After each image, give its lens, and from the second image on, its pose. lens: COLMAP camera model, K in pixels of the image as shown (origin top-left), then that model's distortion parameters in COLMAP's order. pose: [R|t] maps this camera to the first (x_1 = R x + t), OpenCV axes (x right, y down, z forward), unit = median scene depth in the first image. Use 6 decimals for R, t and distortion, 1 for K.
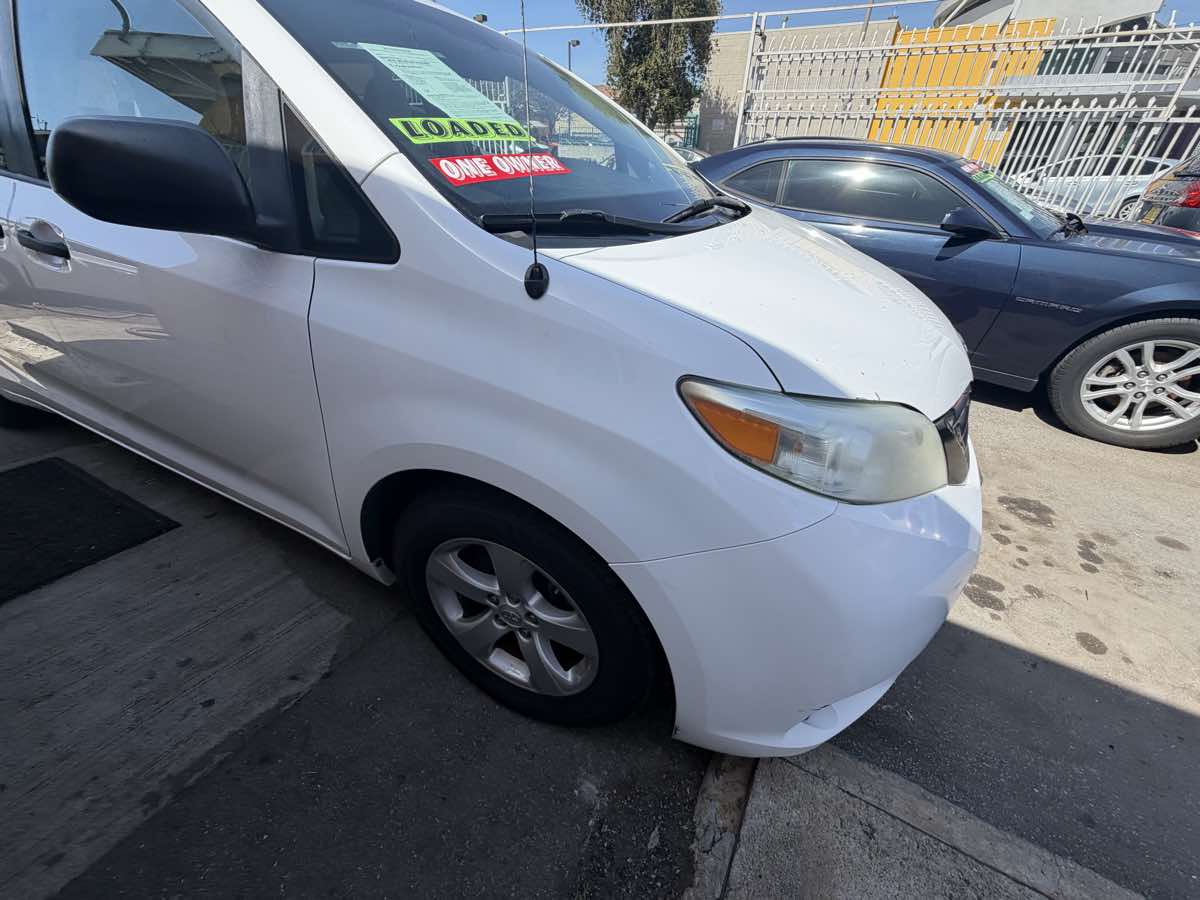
lens RADIAL K [[479.9, 0, 598.3], [0, 479.9, 447.5], [0, 0, 1]] dist [-0.000324, 0.000190]
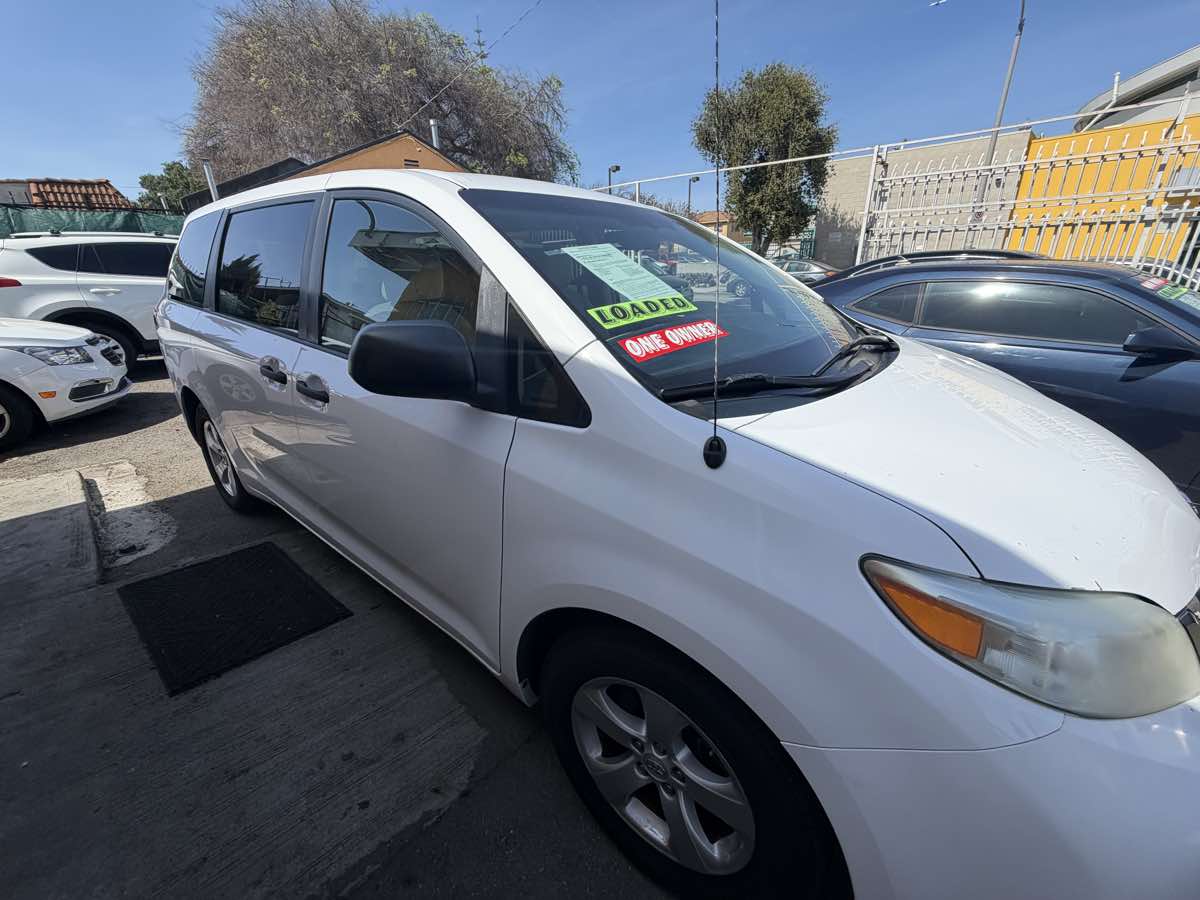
lens RADIAL K [[479.9, 0, 598.9], [0, 479.9, 446.7], [0, 0, 1]] dist [-0.000324, 0.000190]
pose [[0.974971, 0.028319, -0.220522, -0.089482], [-0.070527, 0.980023, -0.185961, -0.084051], [0.210851, 0.196859, 0.957491, -0.067716]]
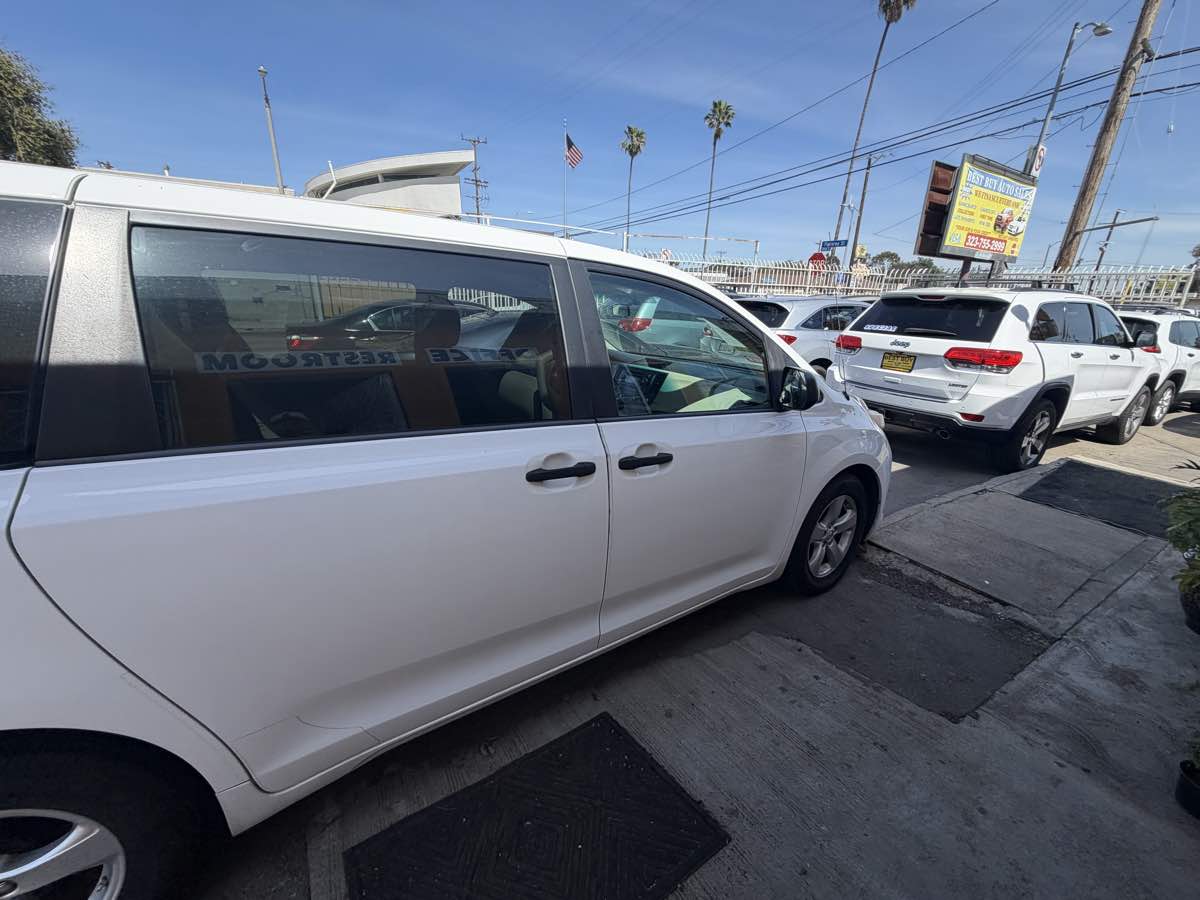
lens RADIAL K [[479.9, 0, 599.5], [0, 479.9, 445.5], [0, 0, 1]] dist [-0.000324, 0.000190]
pose [[0.484451, -0.274791, 0.830540, -2.287165], [0.454857, 0.890086, 0.029176, -0.552384], [-0.747270, 0.363643, 0.556194, 0.344992]]
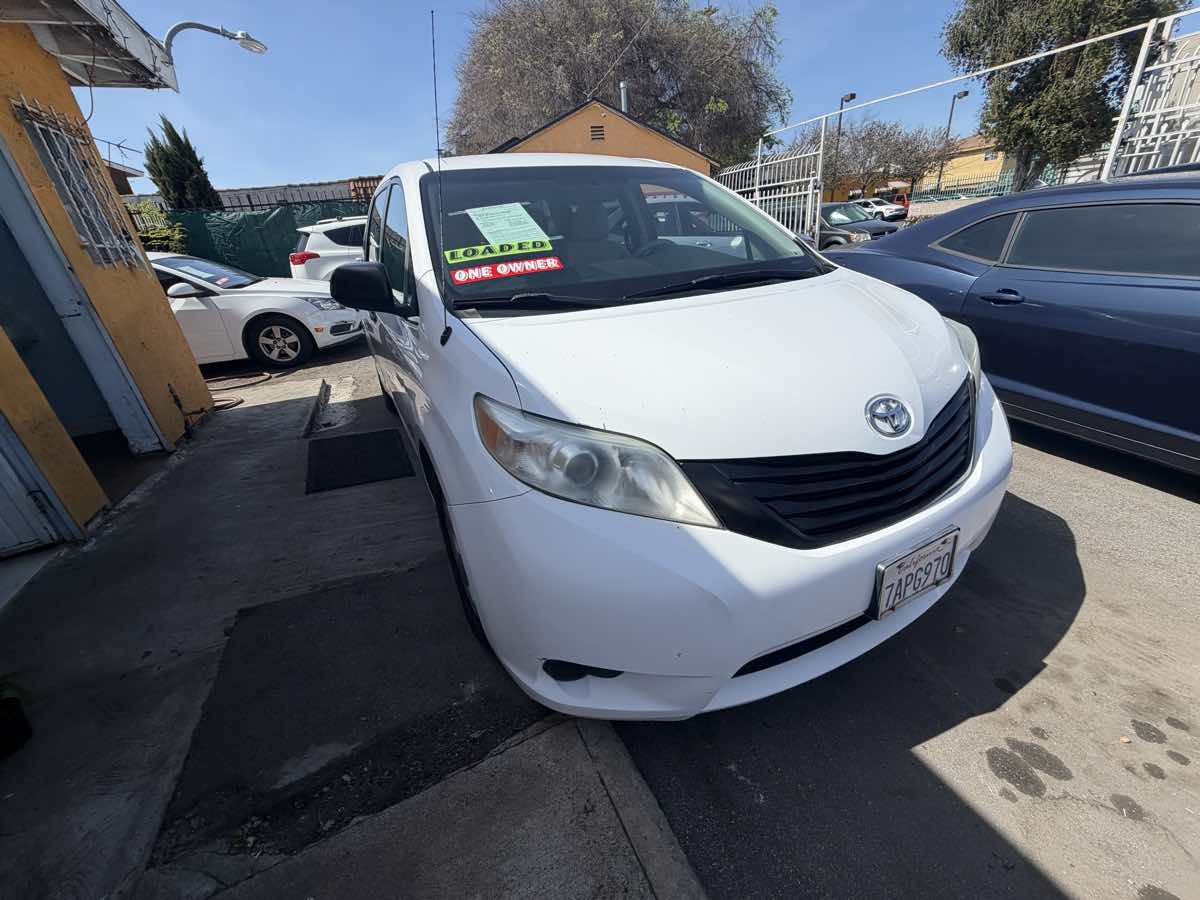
lens RADIAL K [[479.9, 0, 600.1], [0, 479.9, 447.5], [0, 0, 1]] dist [-0.000324, 0.000190]
pose [[0.803813, 0.153654, -0.574695, 0.876195], [-0.222217, 0.973690, -0.050478, 0.013502], [0.551819, 0.168282, 0.816809, -0.046733]]
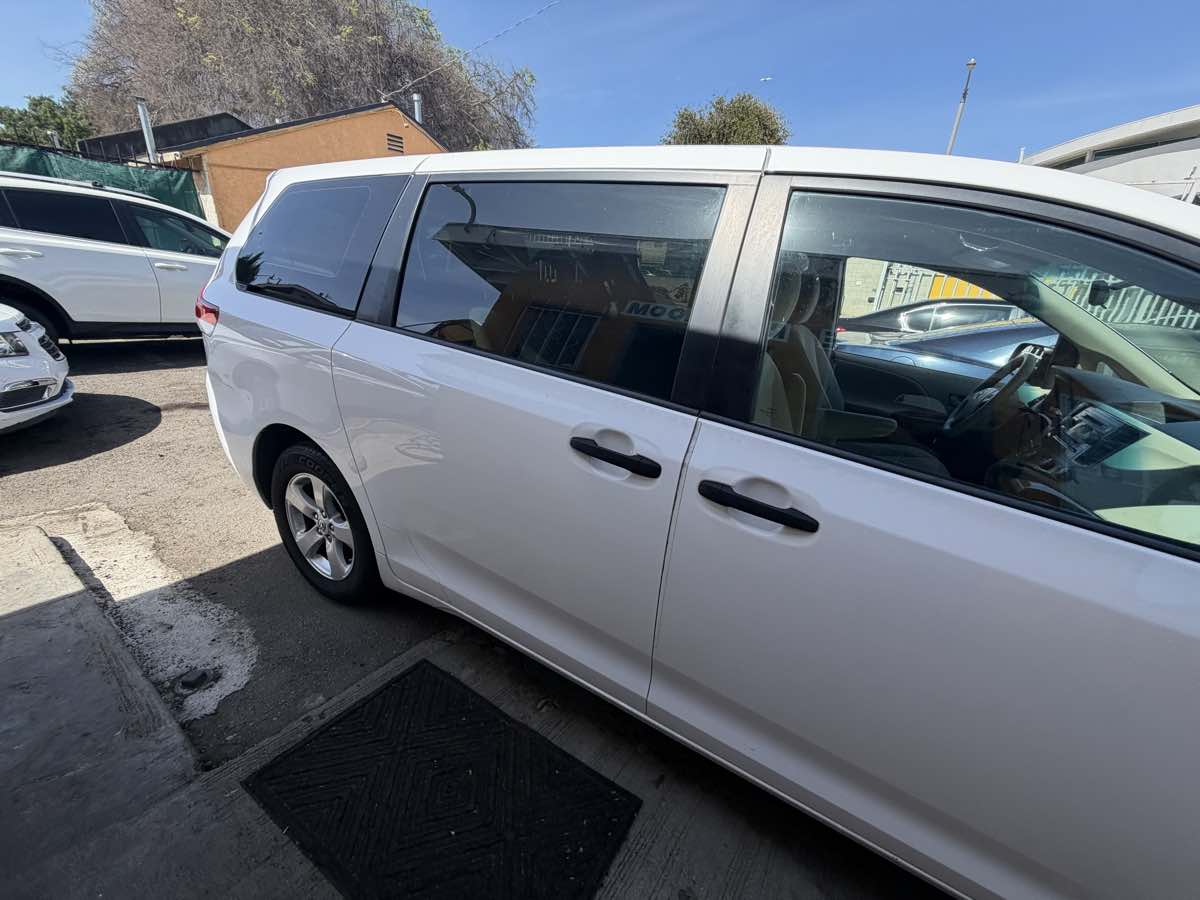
lens RADIAL K [[479.9, 0, 598.3], [0, 479.9, 447.3], [0, 0, 1]] dist [-0.000324, 0.000190]
pose [[0.995920, 0.065801, -0.061751, -1.360003], [-0.077237, 0.975446, -0.206252, -0.329496], [0.046663, 0.210180, 0.976549, 0.194866]]
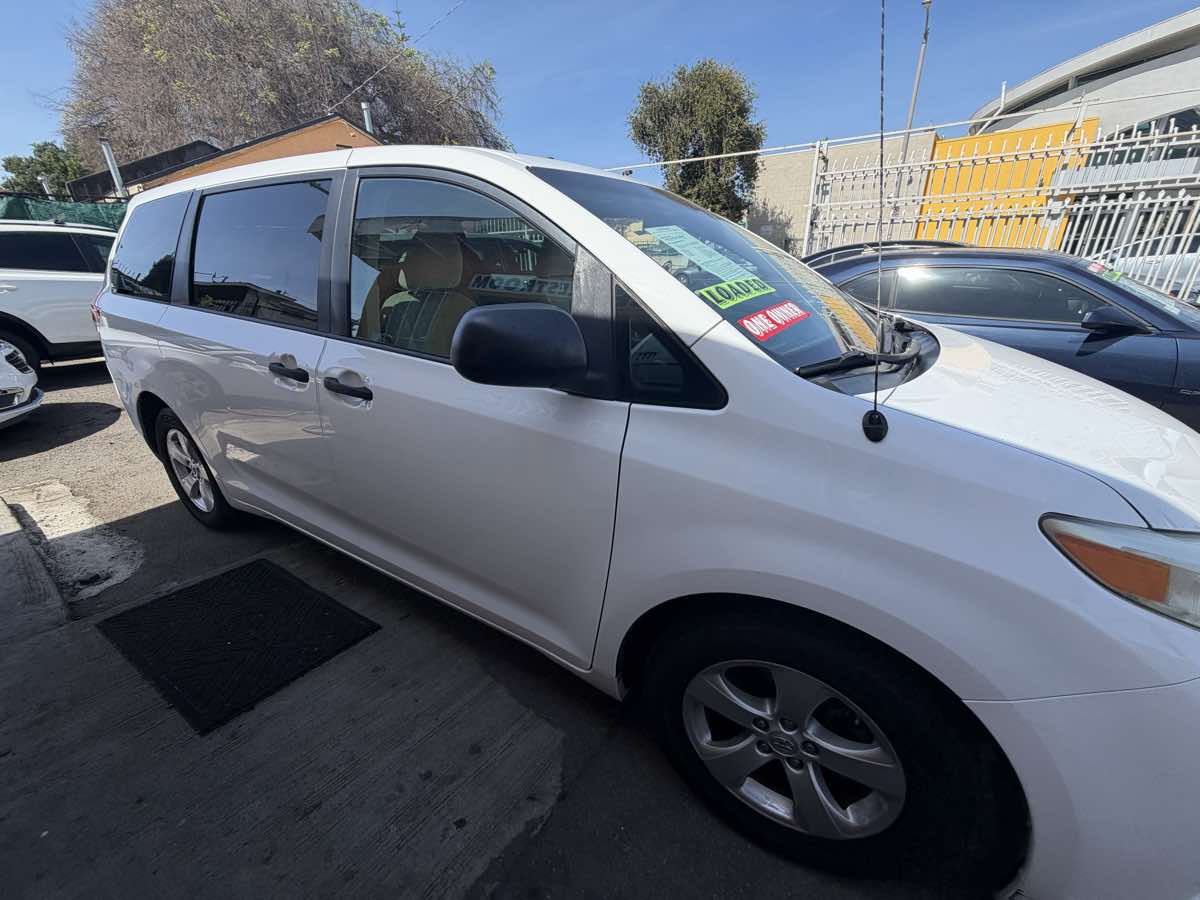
lens RADIAL K [[479.9, 0, 599.5], [0, 479.9, 446.2], [0, 0, 1]] dist [-0.000324, 0.000190]
pose [[0.994456, -0.019060, -0.103414, -0.398390], [0.000205, 0.983786, -0.179343, -0.061788], [0.105156, 0.178328, 0.978336, -0.091081]]
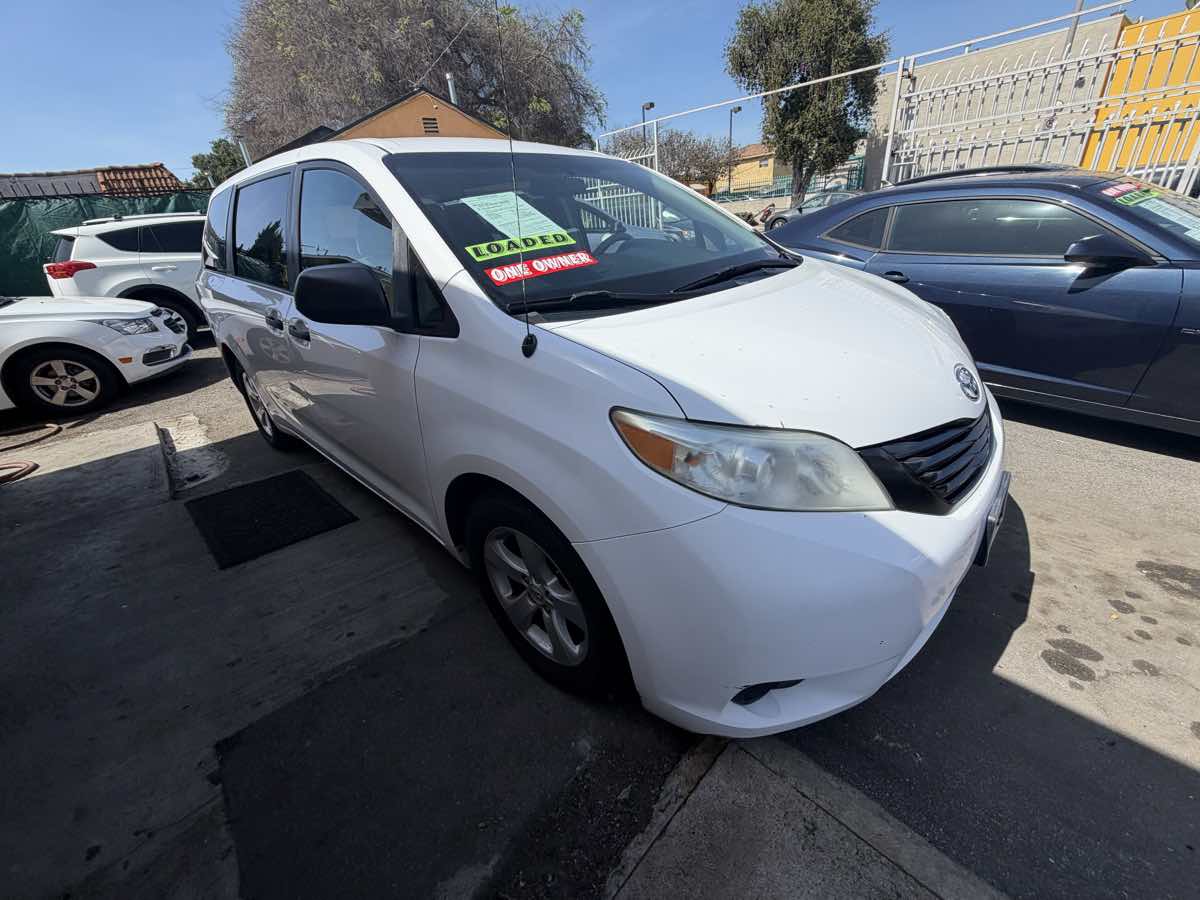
lens RADIAL K [[479.9, 0, 598.8], [0, 479.9, 446.9], [0, 0, 1]] dist [-0.000324, 0.000190]
pose [[0.949881, 0.023900, -0.311696, 0.338726], [-0.055137, 0.994251, -0.091792, 0.059117], [0.307710, 0.104377, 0.945738, -0.200584]]
